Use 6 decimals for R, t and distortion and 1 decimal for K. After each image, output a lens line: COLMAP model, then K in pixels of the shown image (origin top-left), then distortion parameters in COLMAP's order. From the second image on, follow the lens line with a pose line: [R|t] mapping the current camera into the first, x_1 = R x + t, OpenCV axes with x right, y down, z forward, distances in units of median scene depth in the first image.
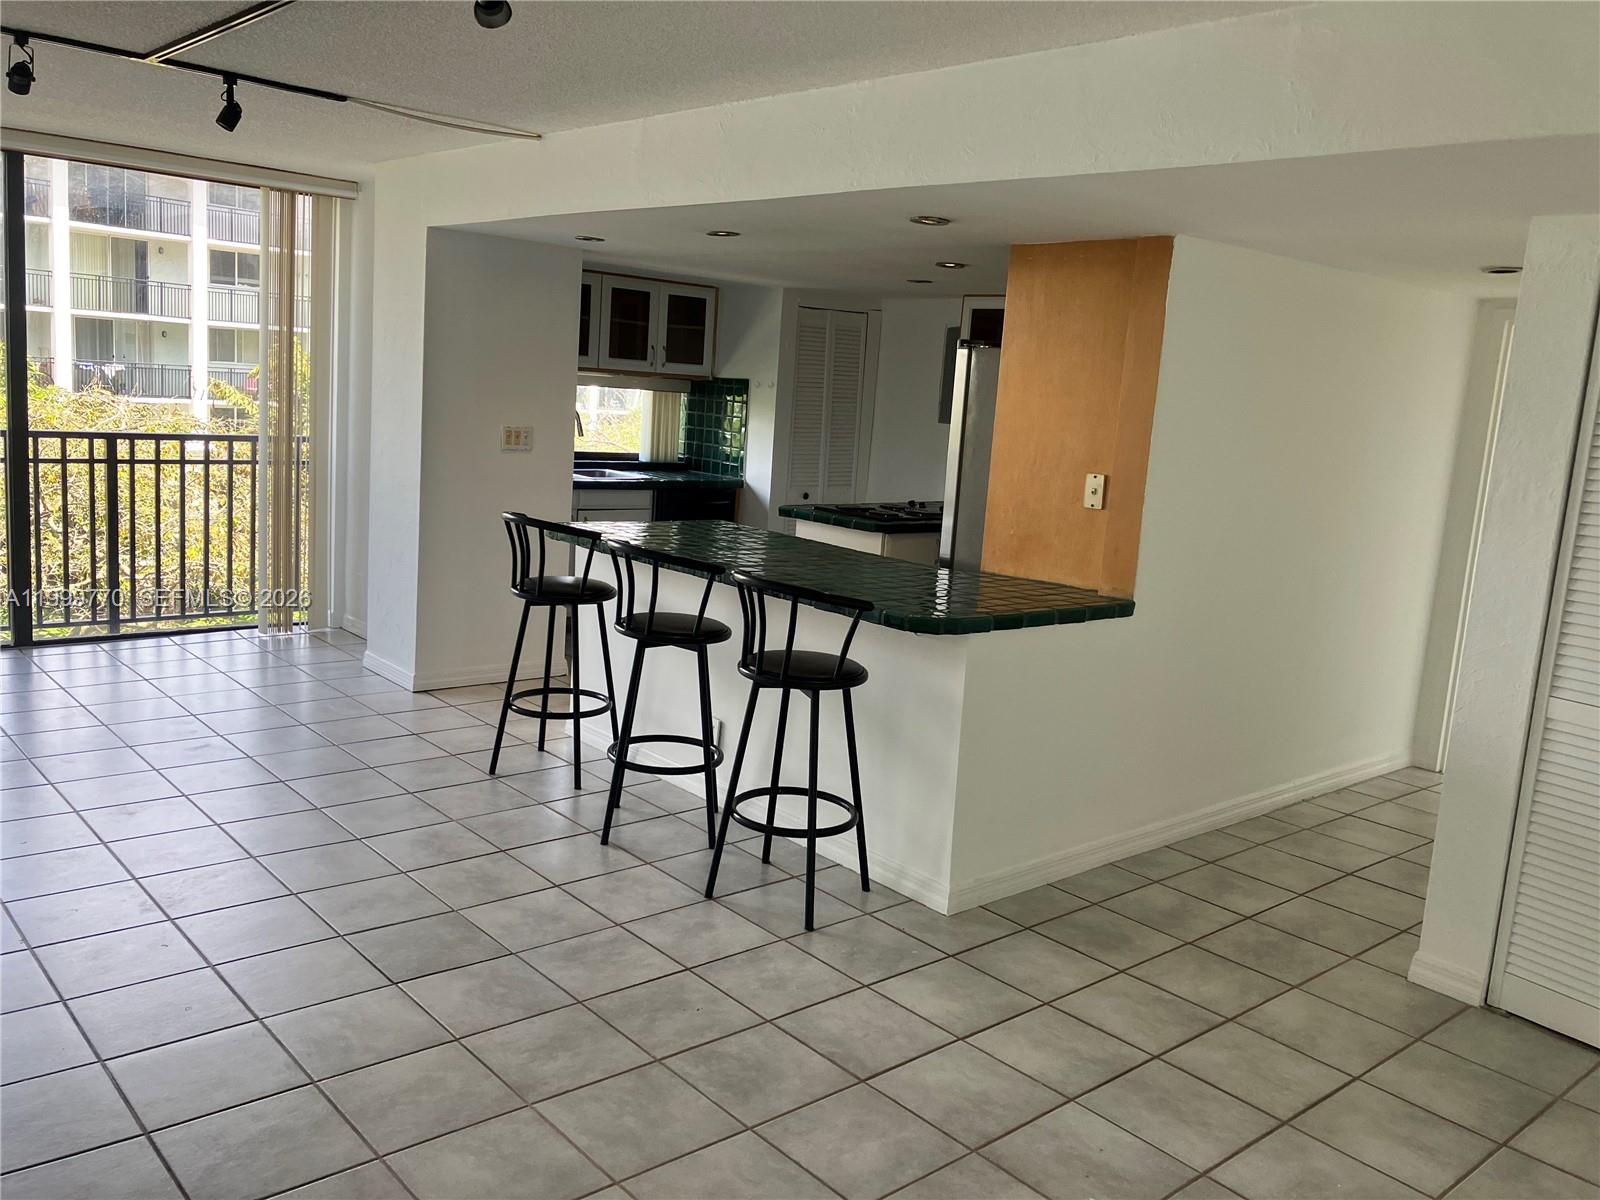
lens RADIAL K [[1323.7, 0, 794.5], [0, 1323.7, 609.7], [0, 0, 1]] dist [0.126016, -0.244496]
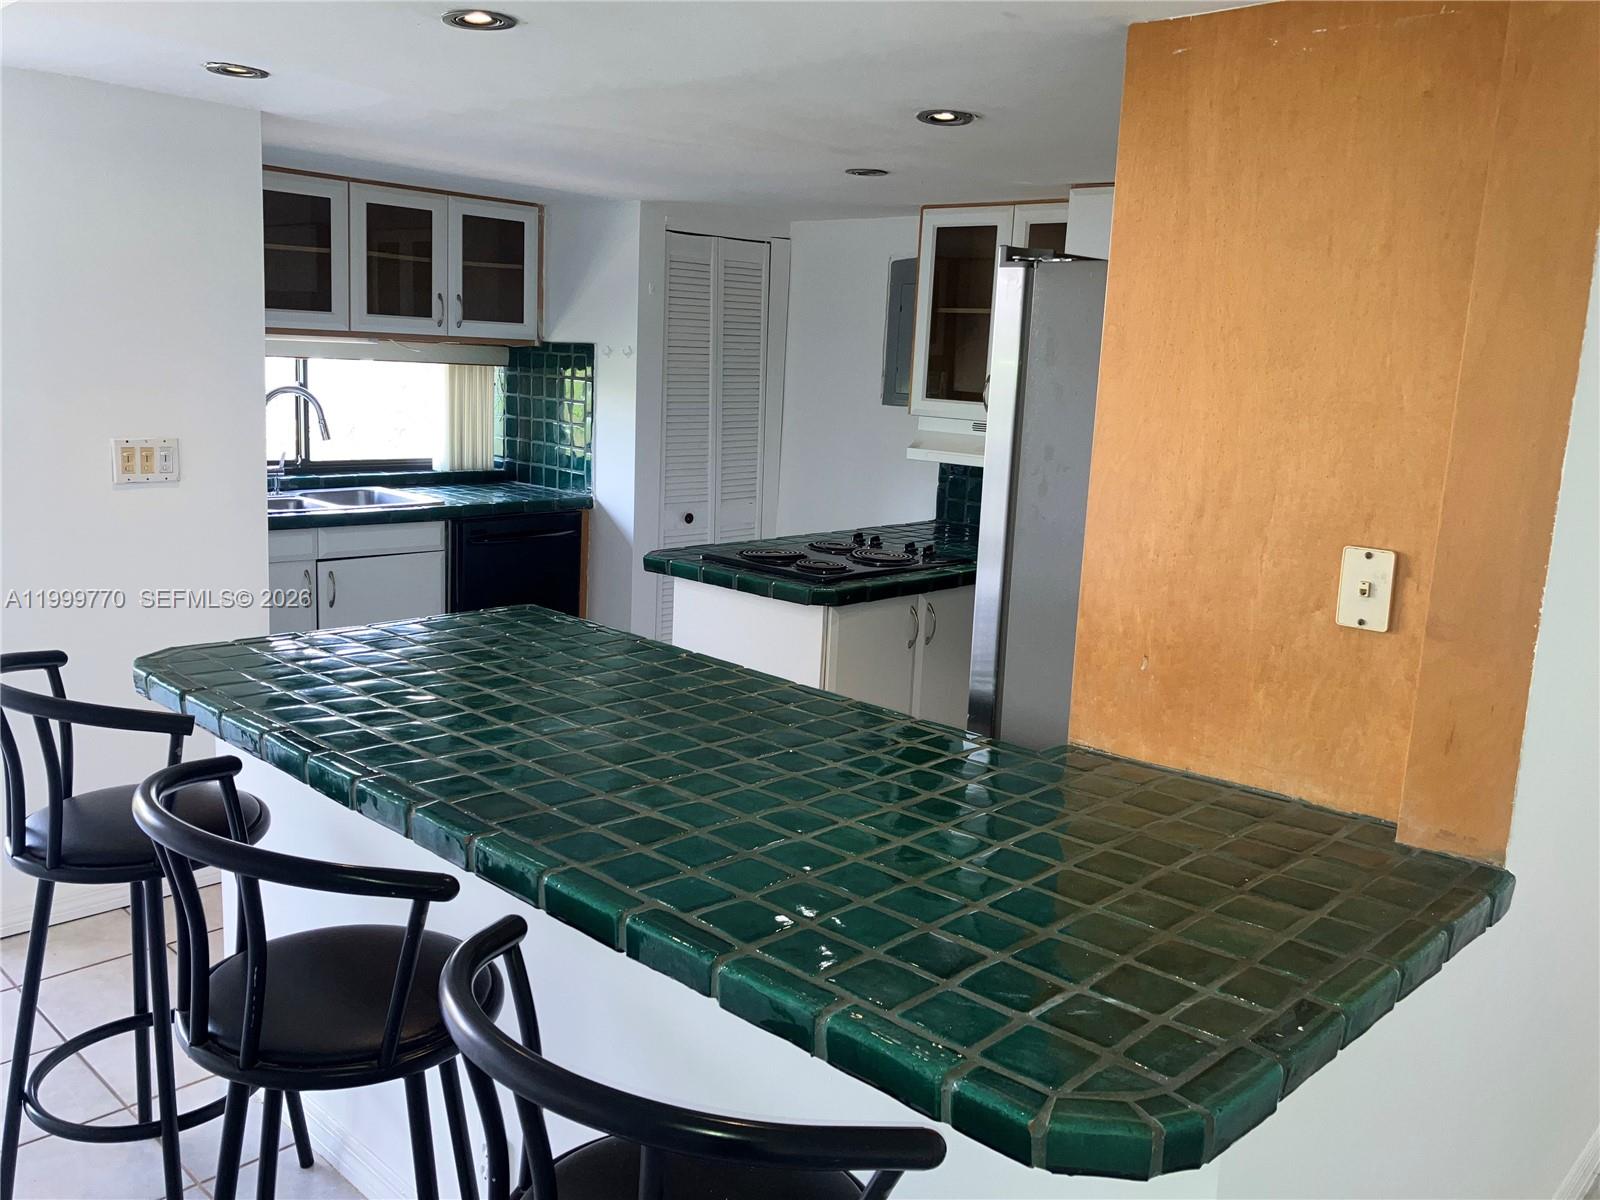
lens RADIAL K [[1325.0, 0, 800.0], [0, 1325.0, 600.0], [0, 0, 1]] dist [0.011437, -0.001297]
pose [[0.995474, -0.036722, 0.087651, 0.005065], [0.035050, 0.999174, 0.020542, -0.060481], [-0.088333, -0.017377, 0.995939, 0.358643]]
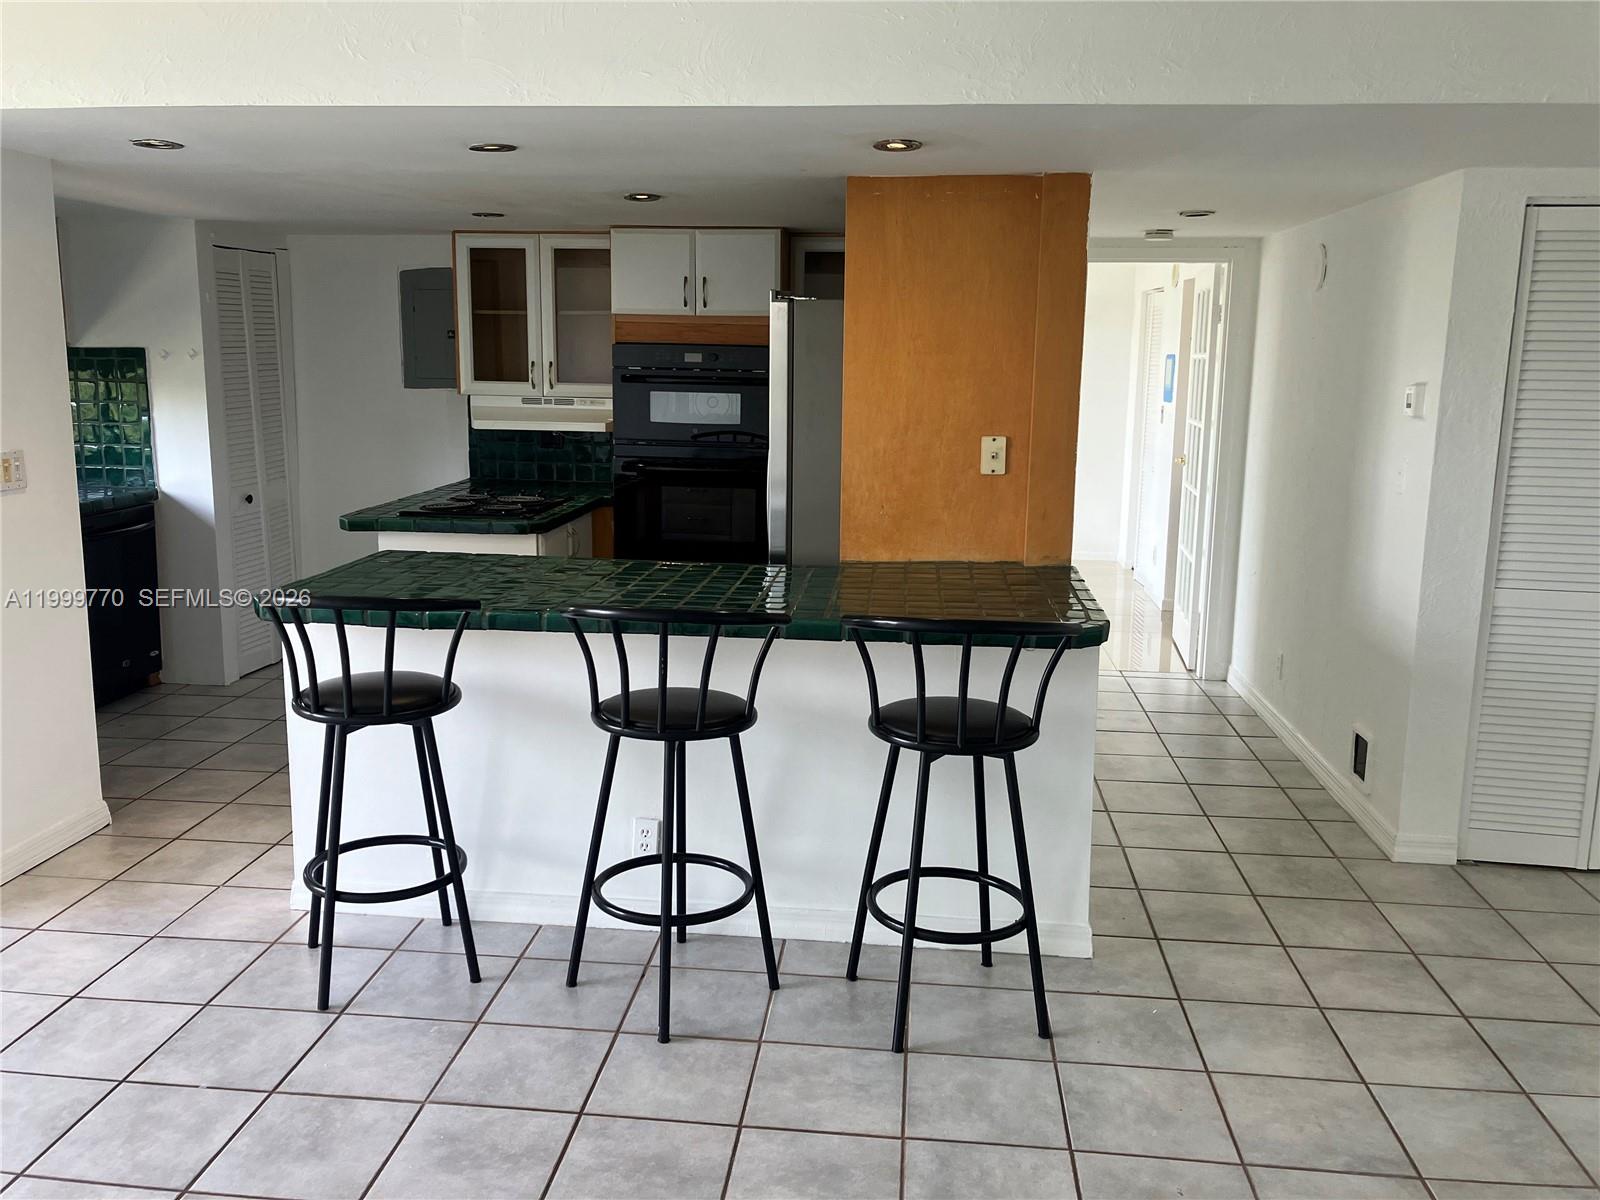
lens RADIAL K [[1325.0, 0, 800.0], [0, 1325.0, 600.0], [0, 0, 1]] dist [0.011437, -0.001297]
pose [[0.726912, -0.185788, 0.661122, -0.294373], [0.154754, 0.982263, 0.105880, -0.065233], [-0.669067, 0.025346, 0.742770, 0.252295]]
